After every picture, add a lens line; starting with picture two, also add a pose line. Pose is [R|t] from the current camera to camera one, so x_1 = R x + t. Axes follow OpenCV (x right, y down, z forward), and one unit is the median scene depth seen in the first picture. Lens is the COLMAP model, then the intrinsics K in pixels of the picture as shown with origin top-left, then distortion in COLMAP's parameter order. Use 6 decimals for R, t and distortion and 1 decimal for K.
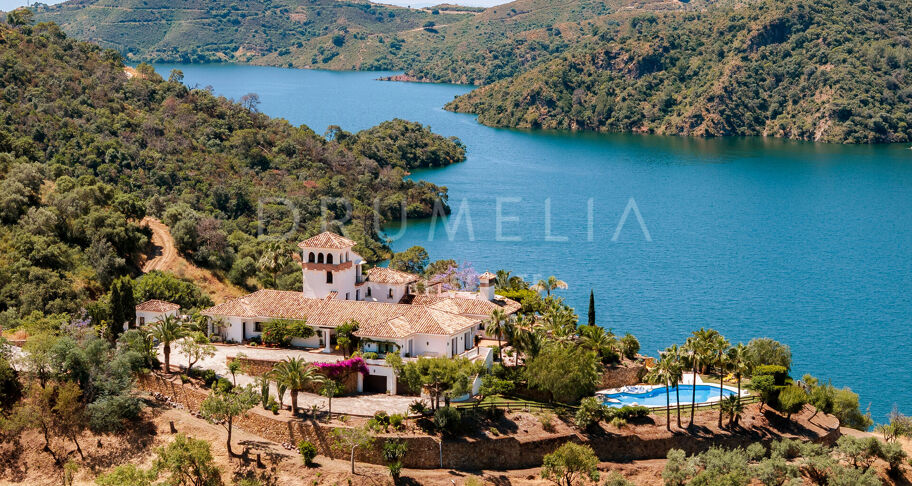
lens RADIAL K [[1832.1, 0, 456.0], [0, 1832.1, 243.0], [0, 0, 1]] dist [-0.139616, 0.592936]
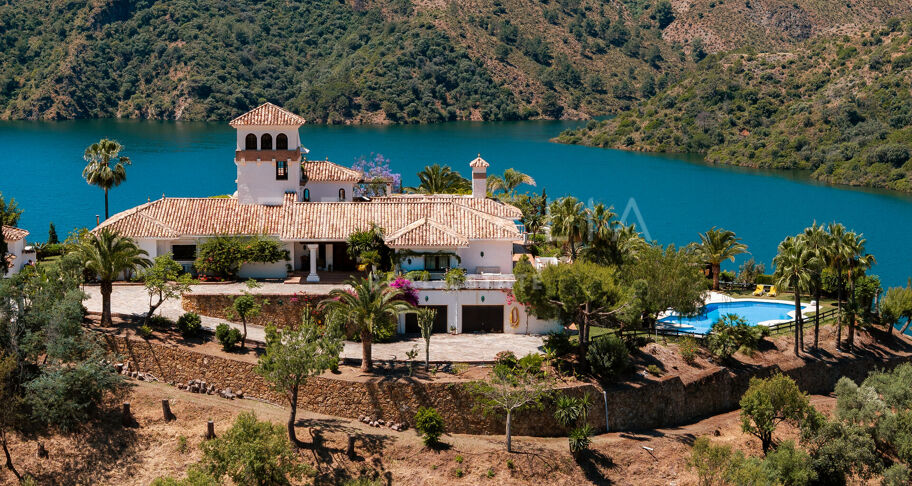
lens RADIAL K [[1832.1, 0, 456.0], [0, 1832.1, 243.0], [0, 0, 1]] dist [-0.139616, 0.592936]
pose [[0.917371, -0.055916, 0.394086, -0.046553], [0.056783, 0.998342, 0.009471, 0.007200], [-0.393962, 0.013689, 0.919025, 0.064871]]
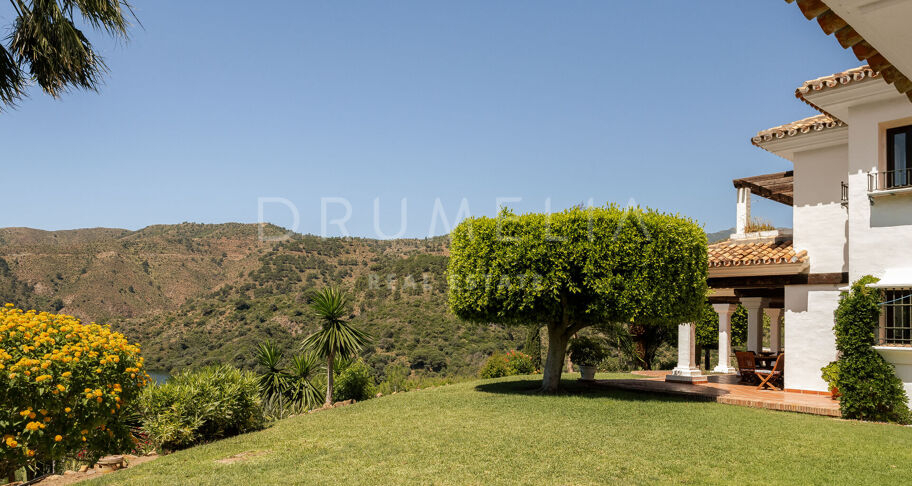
lens RADIAL K [[661.1, 0, 454.2], [0, 661.1, 289.0], [0, 0, 1]] dist [-0.002560, -0.000086]
pose [[0.456484, 0.055827, 0.887978, -0.023431], [0.088772, 0.990192, -0.107889, 0.006853], [-0.885292, 0.128077, 0.447051, 0.181876]]
